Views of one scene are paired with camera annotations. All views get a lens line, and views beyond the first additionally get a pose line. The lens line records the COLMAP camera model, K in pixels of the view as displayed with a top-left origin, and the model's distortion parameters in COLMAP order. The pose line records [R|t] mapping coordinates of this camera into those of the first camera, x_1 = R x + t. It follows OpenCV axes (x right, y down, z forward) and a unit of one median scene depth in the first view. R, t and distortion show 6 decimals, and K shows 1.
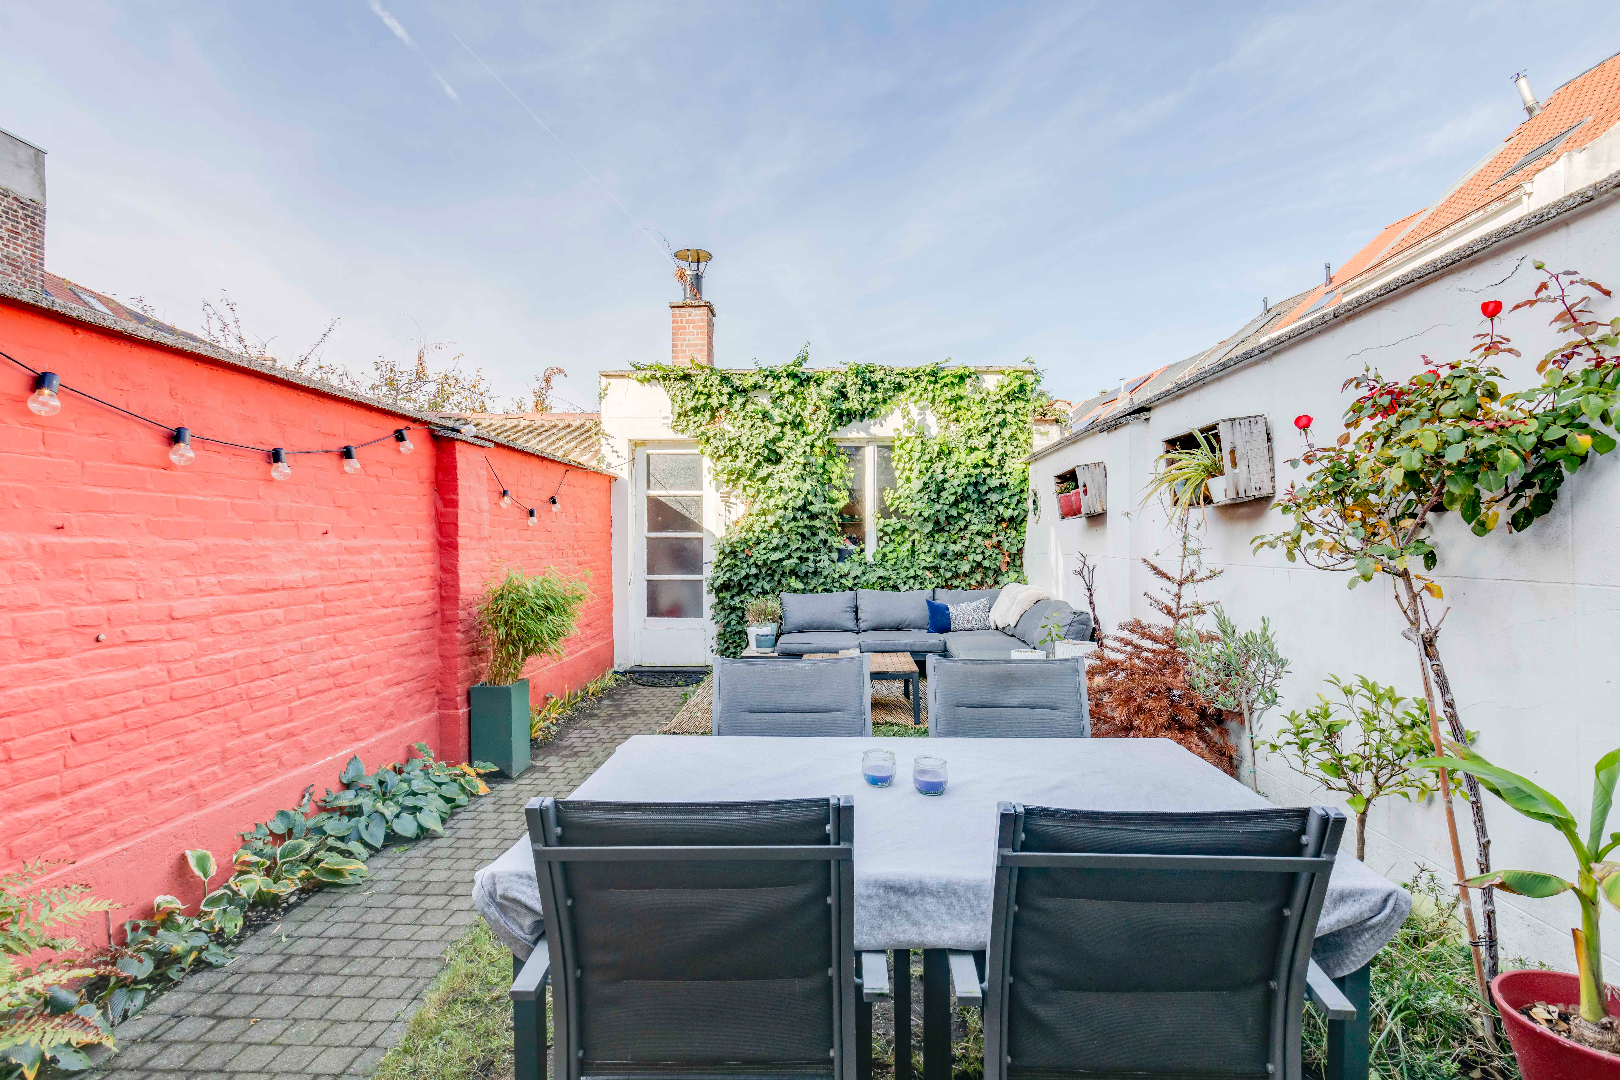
lens RADIAL K [[713.6, 0, 810.0], [0, 713.6, 540.0], [0, 0, 1]] dist [0.003542, 0.000791]
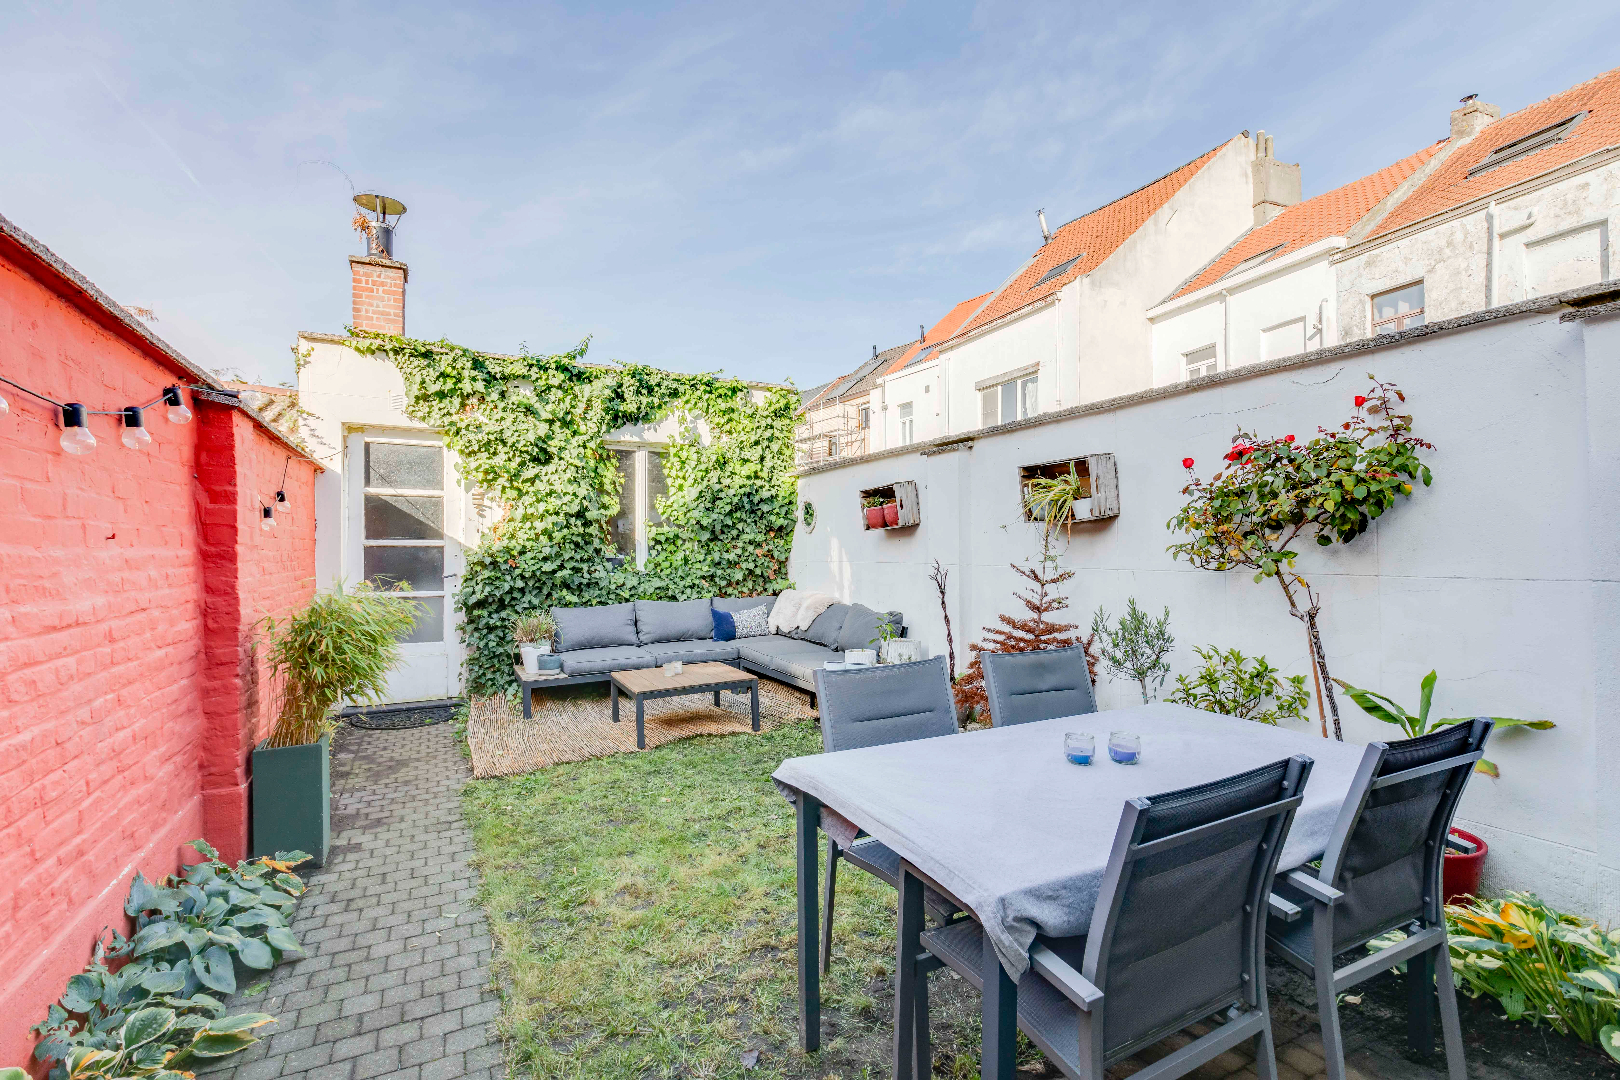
lens RADIAL K [[718.5, 0, 810.0], [0, 718.5, 540.0], [0, 0, 1]] dist [0.011299, -0.000325]
pose [[0.873443, 0.005713, 0.486892, -0.196489], [0.000539, 0.999919, -0.012700, 0.000407], [-0.486926, 0.011355, 0.873370, 0.047187]]
